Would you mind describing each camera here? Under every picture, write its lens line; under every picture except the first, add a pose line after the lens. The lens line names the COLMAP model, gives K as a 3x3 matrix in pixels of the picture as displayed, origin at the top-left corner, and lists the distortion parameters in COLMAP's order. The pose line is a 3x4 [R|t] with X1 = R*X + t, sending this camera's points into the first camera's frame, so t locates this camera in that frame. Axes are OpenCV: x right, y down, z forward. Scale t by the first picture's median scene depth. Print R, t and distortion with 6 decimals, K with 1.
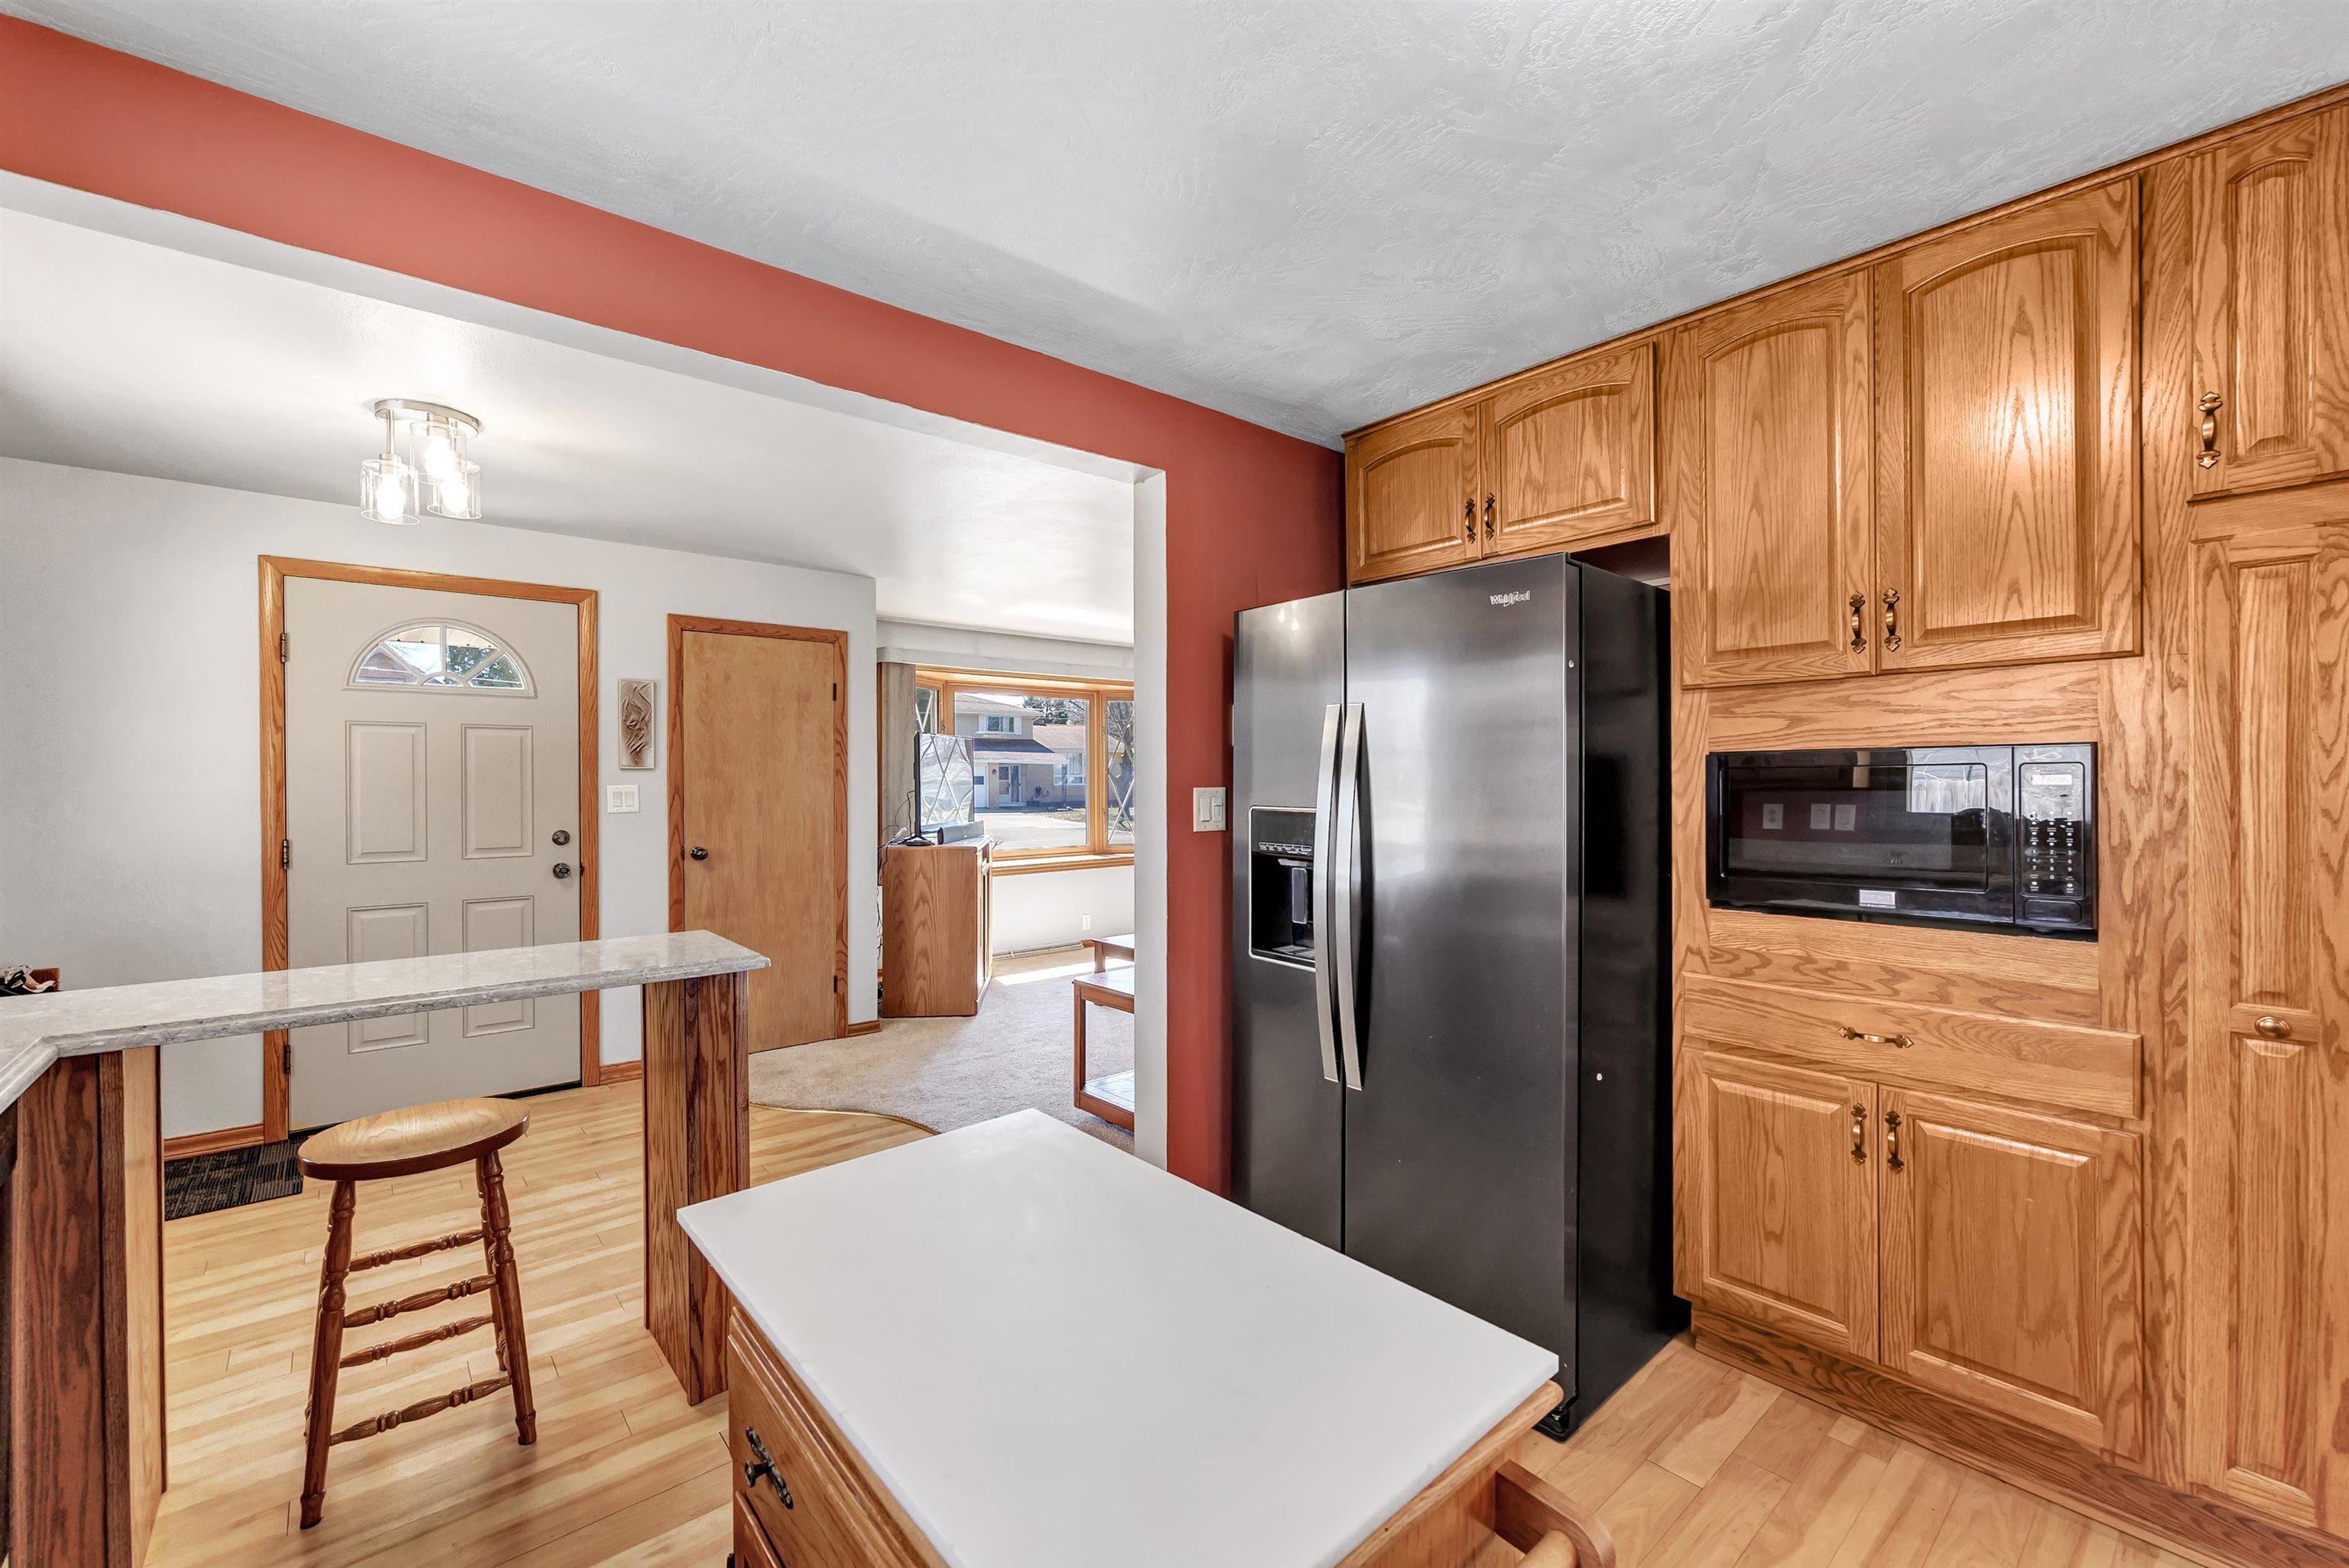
lens RADIAL K [[944.3, 0, 1143.4], [0, 944.3, 783.3], [0, 0, 1]] dist [0.001493, 0.000219]
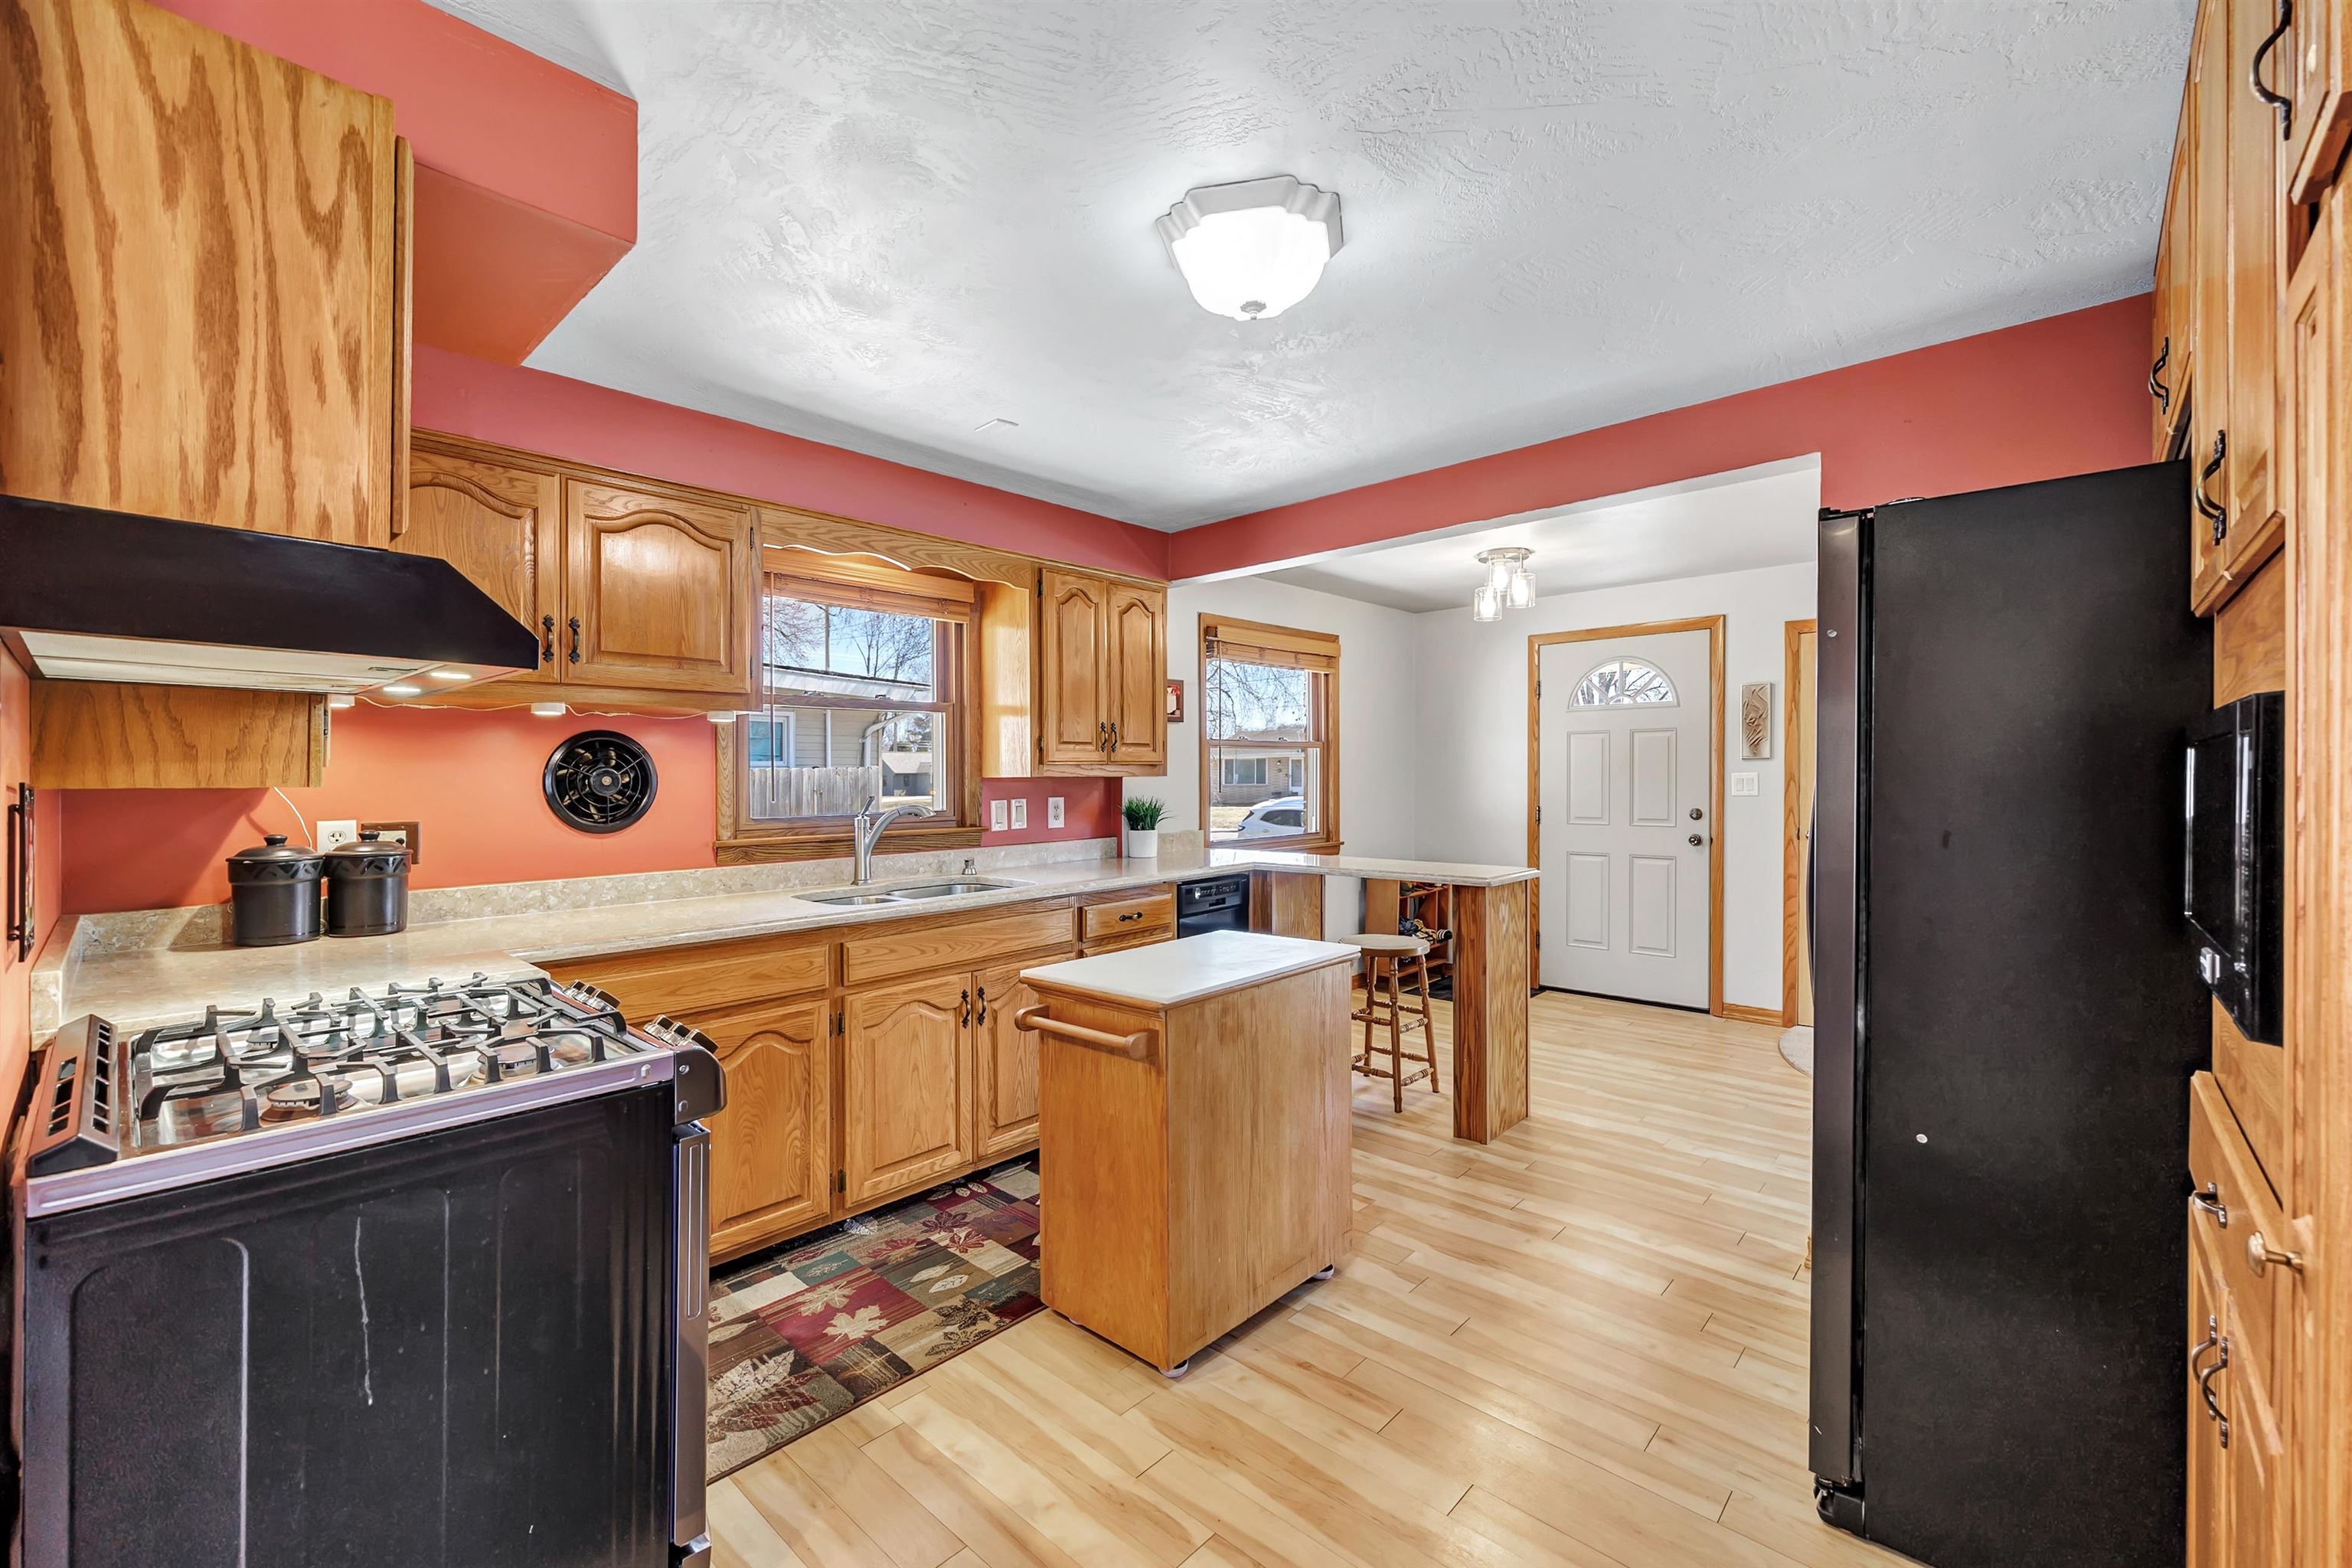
lens RADIAL K [[962.4, 0, 1190.9], [0, 962.4, 777.3], [0, 0, 1]] dist [0.000077, 0.000030]
pose [[0.145392, 0.002965, -0.989370, 1.138839], [0.002244, 0.999992, 0.003326, 0.004069], [0.989372, -0.002703, 0.145384, 0.274743]]
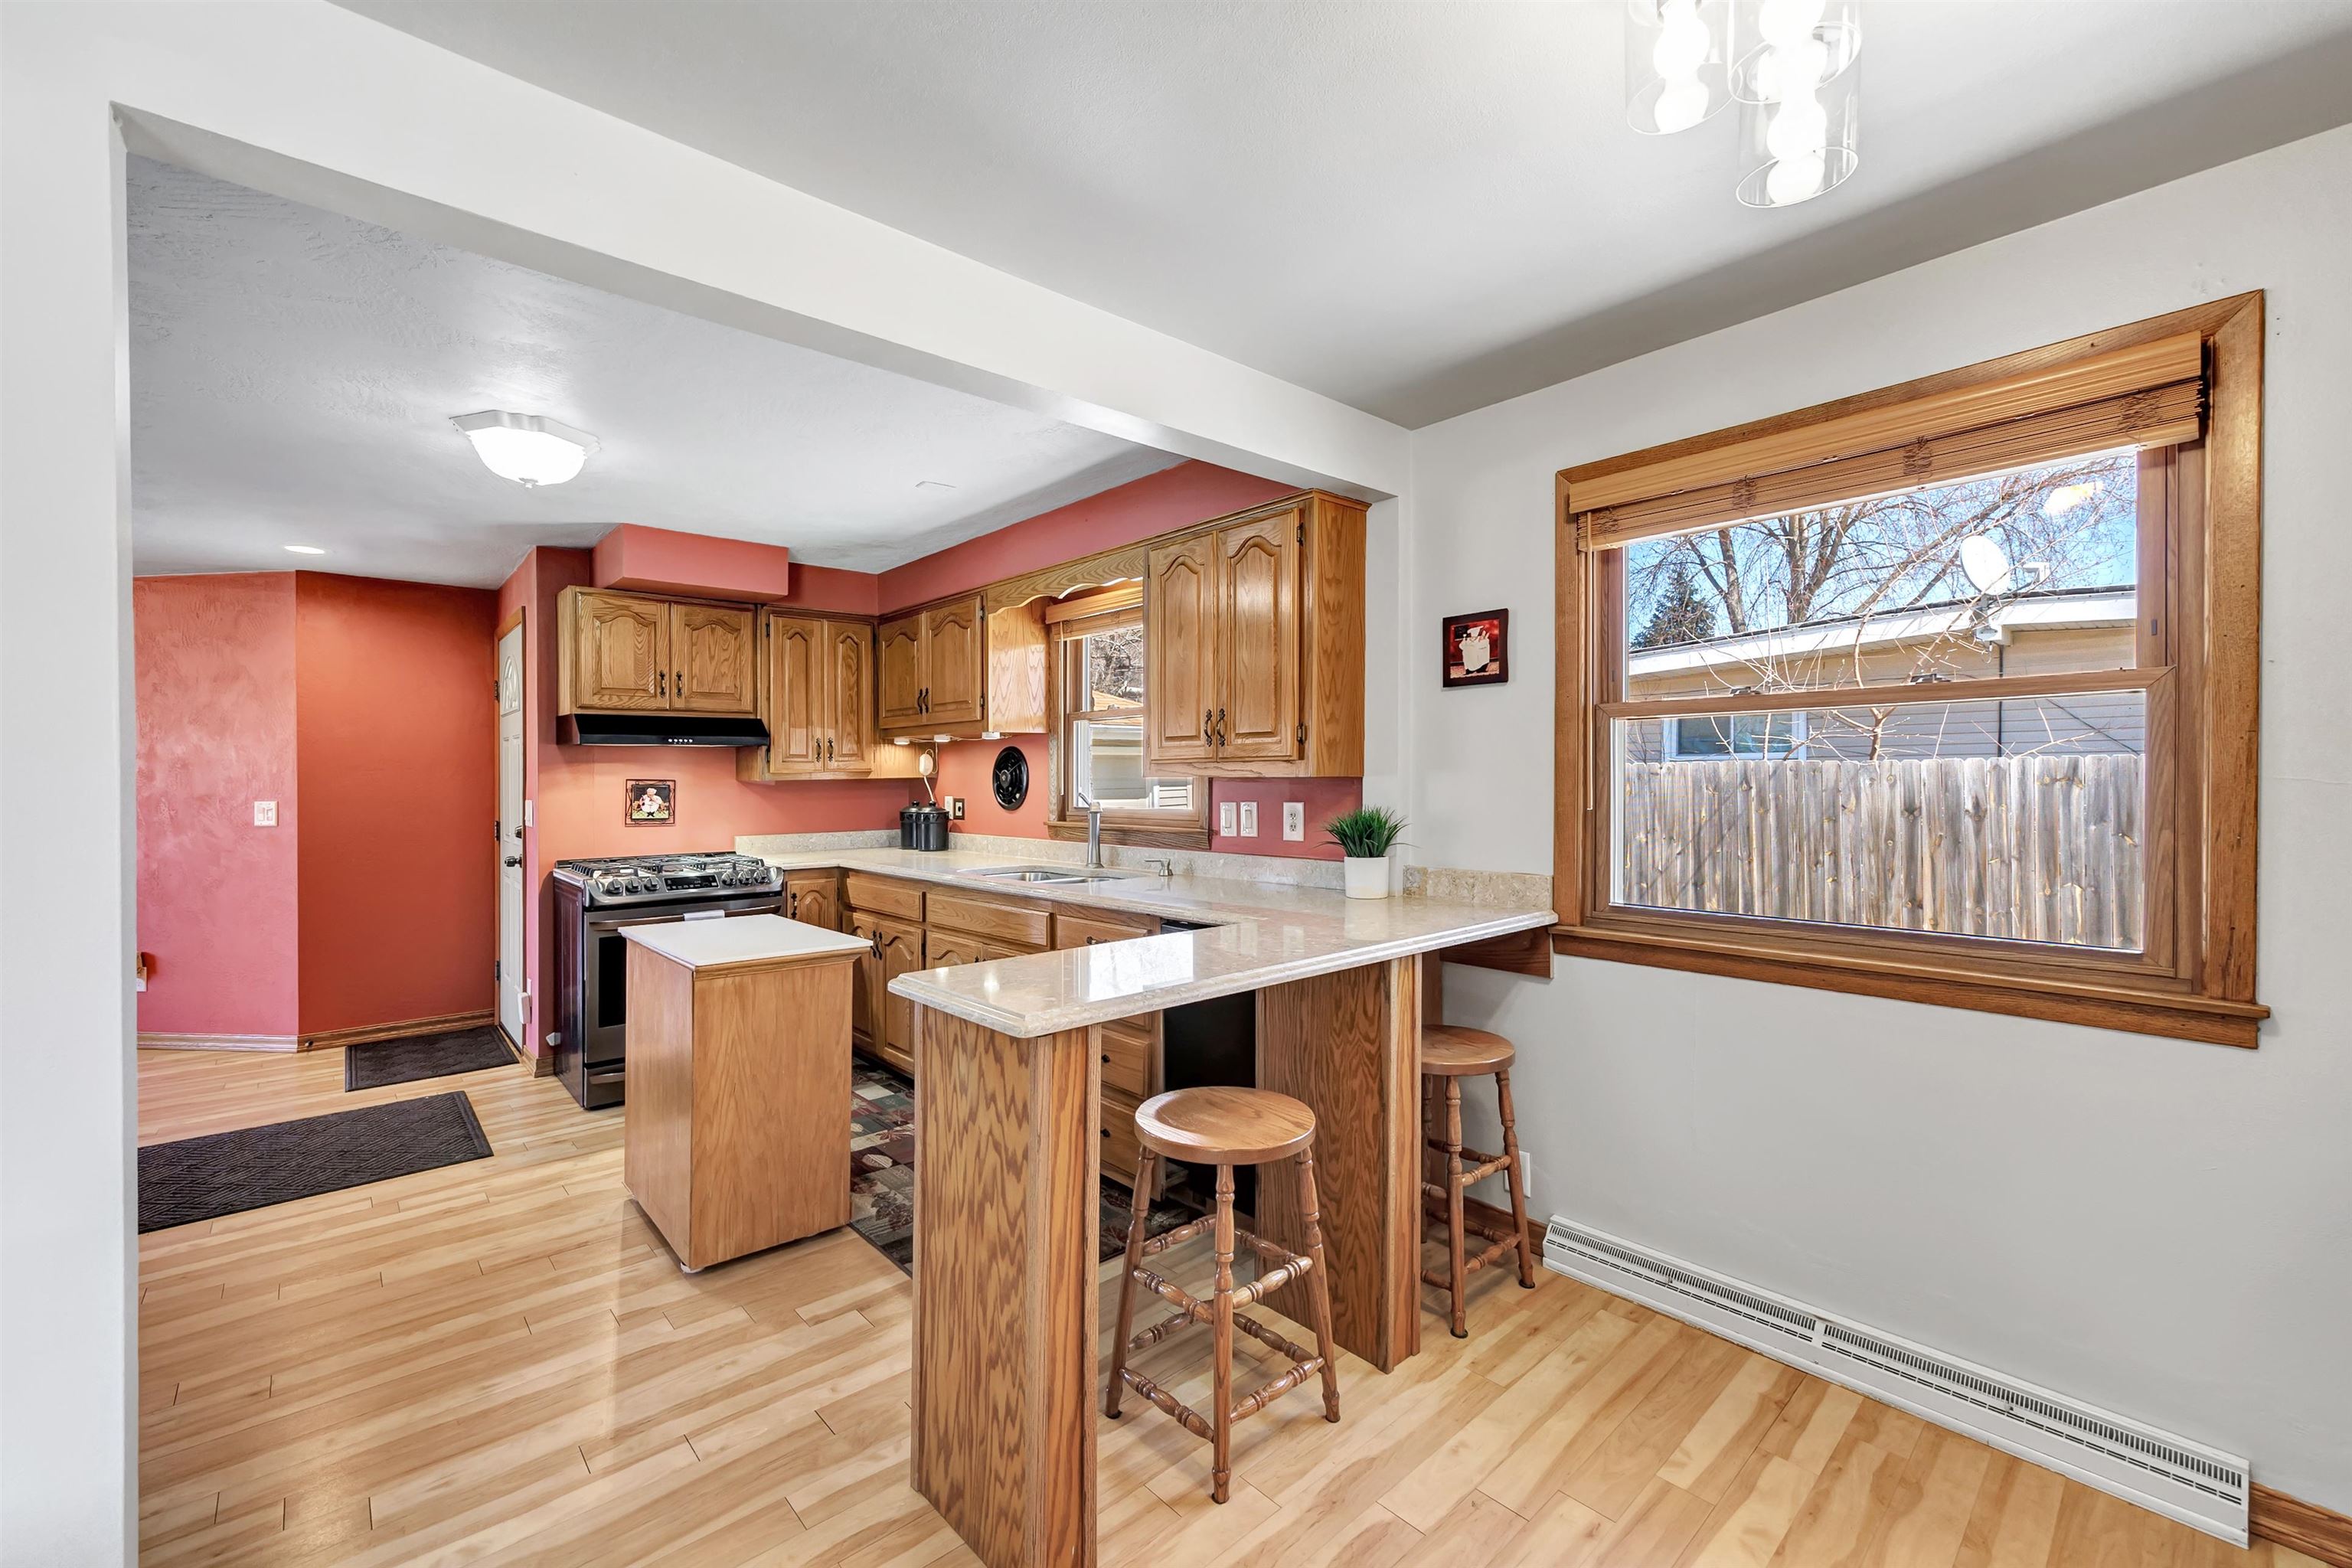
lens RADIAL K [[966.6, 0, 1158.0], [0, 966.6, 780.9], [0, 0, 1]] dist [-0.000509, 0.000100]
pose [[-0.999331, 0.009629, -0.035288, -0.625847], [0.009374, 0.999929, 0.007396, 0.002504], [0.035357, 0.007061, -0.999350, 1.901520]]
